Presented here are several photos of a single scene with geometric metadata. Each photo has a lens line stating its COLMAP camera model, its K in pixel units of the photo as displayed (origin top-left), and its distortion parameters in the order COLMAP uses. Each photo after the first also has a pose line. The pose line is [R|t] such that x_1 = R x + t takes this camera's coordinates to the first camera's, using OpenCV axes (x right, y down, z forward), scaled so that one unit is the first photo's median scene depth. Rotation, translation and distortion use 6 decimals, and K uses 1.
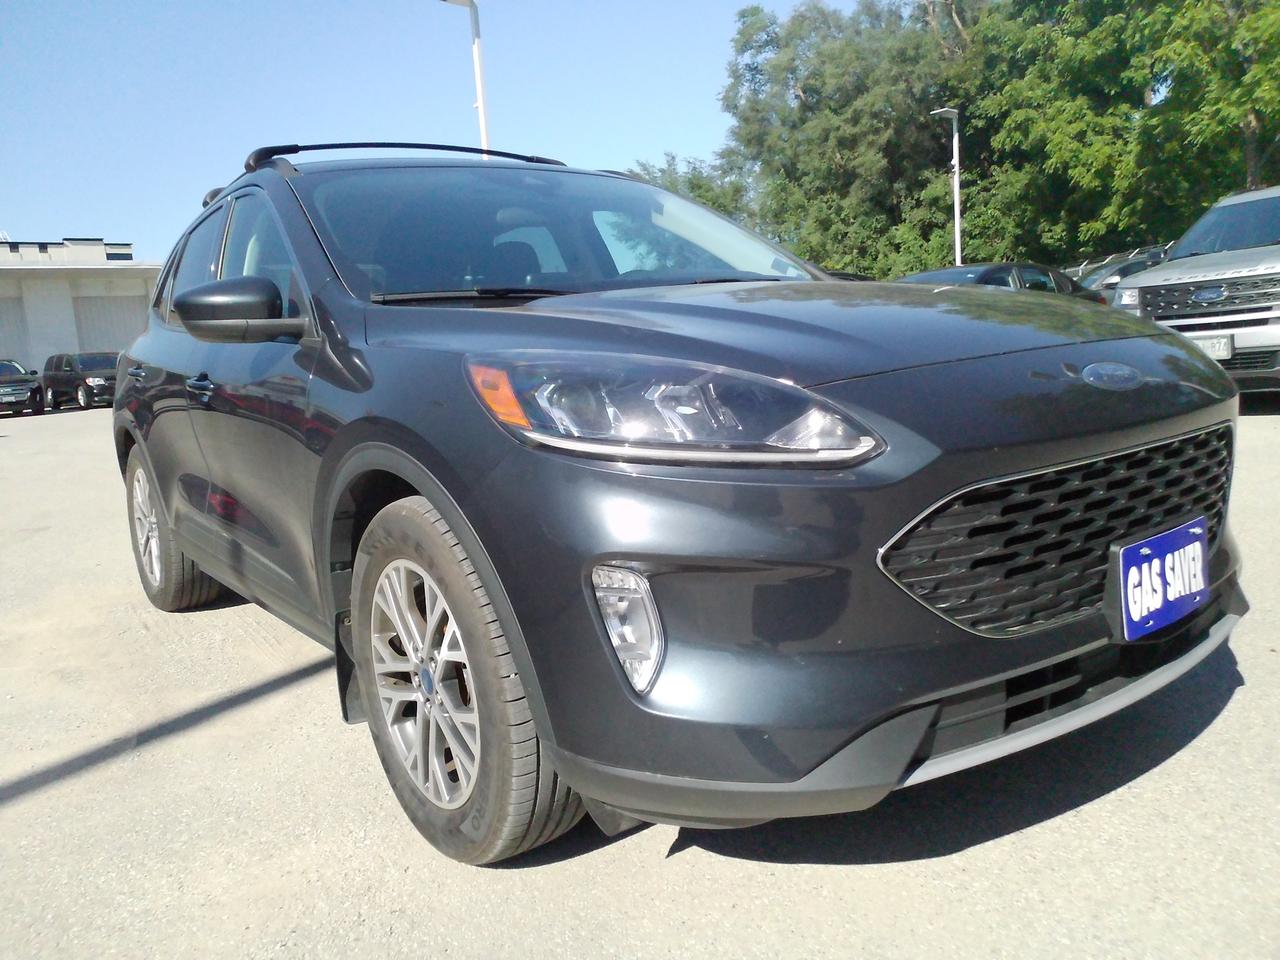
lens RADIAL K [[1022.0, 0, 640.0], [0, 1022.0, 480.0], [0, 0, 1]] dist [-0.001961, -0.001293]
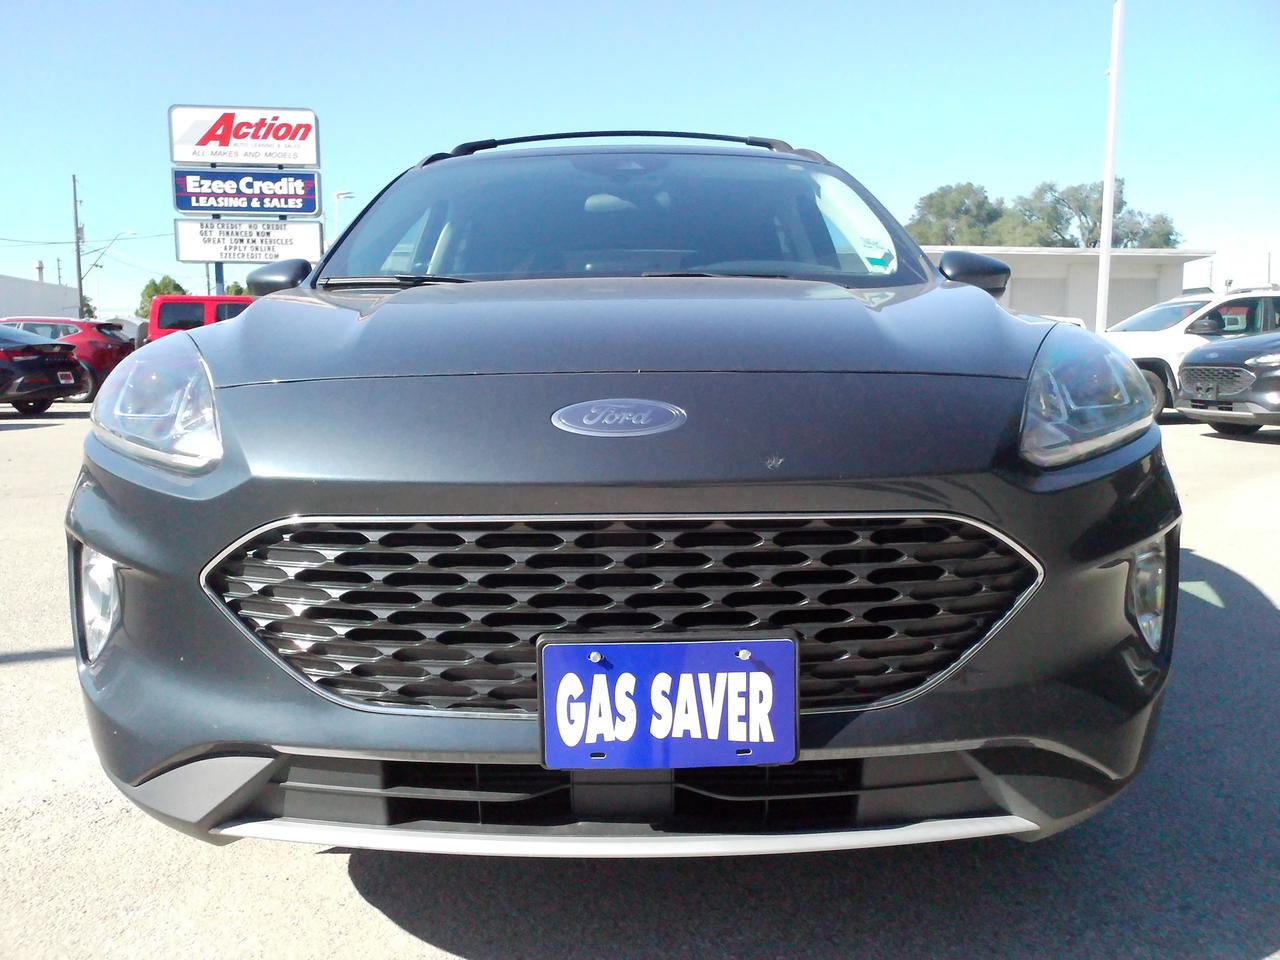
lens RADIAL K [[1022.0, 0, 640.0], [0, 1022.0, 480.0], [0, 0, 1]] dist [-0.001961, -0.001293]
pose [[0.816142, 0.150832, -0.557819, 0.886278], [-0.146468, 0.987805, 0.052802, -0.098393], [0.558980, 0.038609, 0.828281, 0.387630]]
